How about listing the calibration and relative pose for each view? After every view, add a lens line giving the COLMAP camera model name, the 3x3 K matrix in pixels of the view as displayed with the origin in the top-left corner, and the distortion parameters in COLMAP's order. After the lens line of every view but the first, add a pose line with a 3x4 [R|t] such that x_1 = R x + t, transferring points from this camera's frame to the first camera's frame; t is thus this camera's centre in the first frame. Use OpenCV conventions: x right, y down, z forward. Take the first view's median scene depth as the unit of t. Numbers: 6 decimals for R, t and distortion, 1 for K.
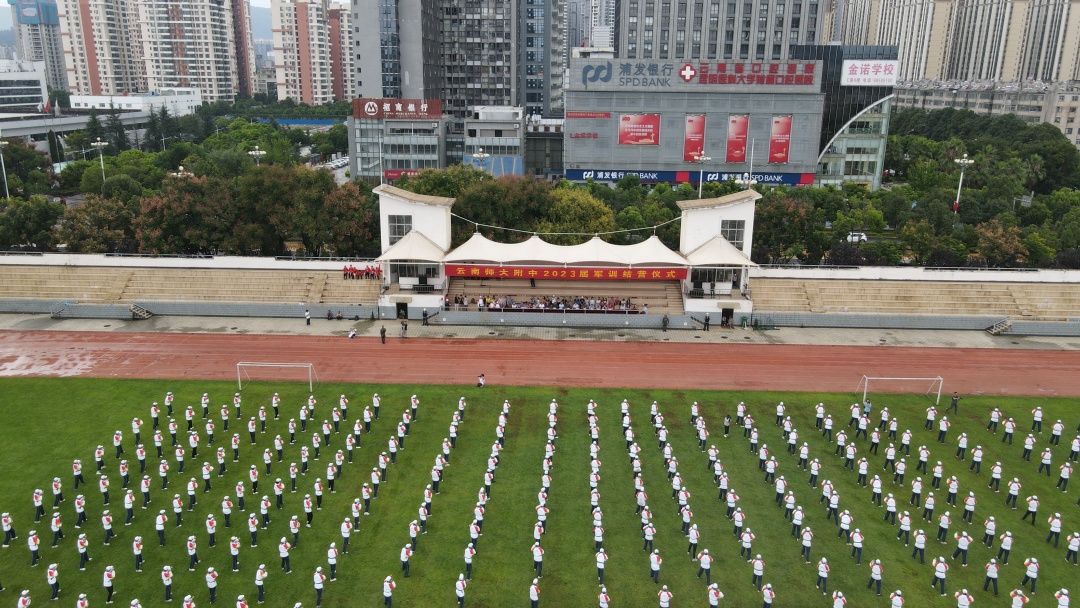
lens RADIAL K [[807.6, 0, 540.0], [0, 807.6, 304.0], [0, 0, 1]] dist [0.004063, 0.041569]
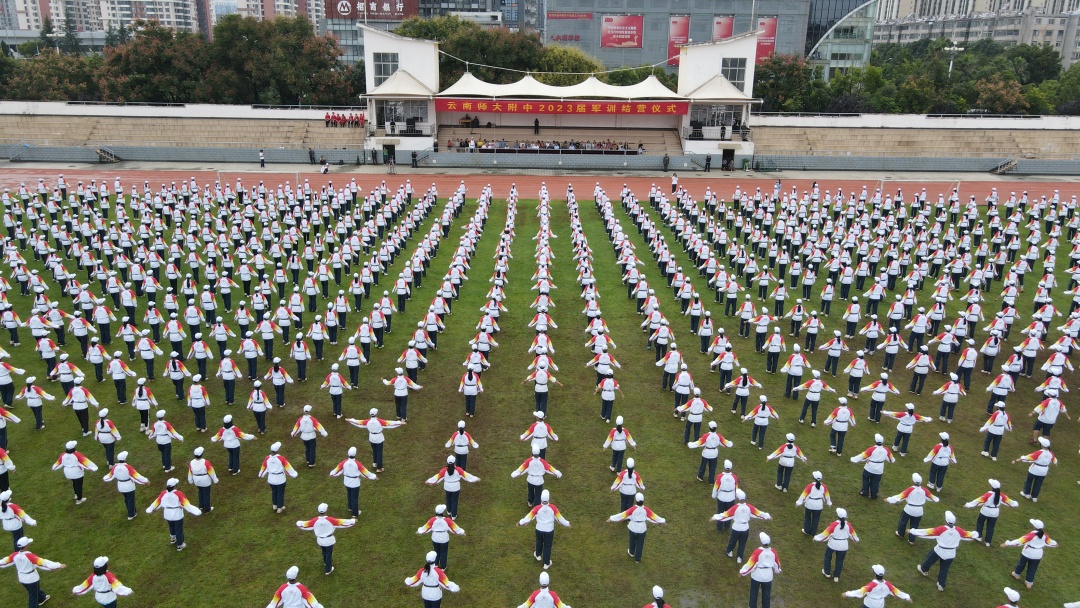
lens RADIAL K [[807.6, 0, 540.0], [0, 807.6, 304.0], [0, 0, 1]] dist [0.004063, 0.041569]
pose [[0.999239, -0.007854, 0.038208, -0.029223], [0.006610, 0.999447, 0.032576, 0.145662], [-0.038443, -0.032299, 0.998739, 0.035197]]
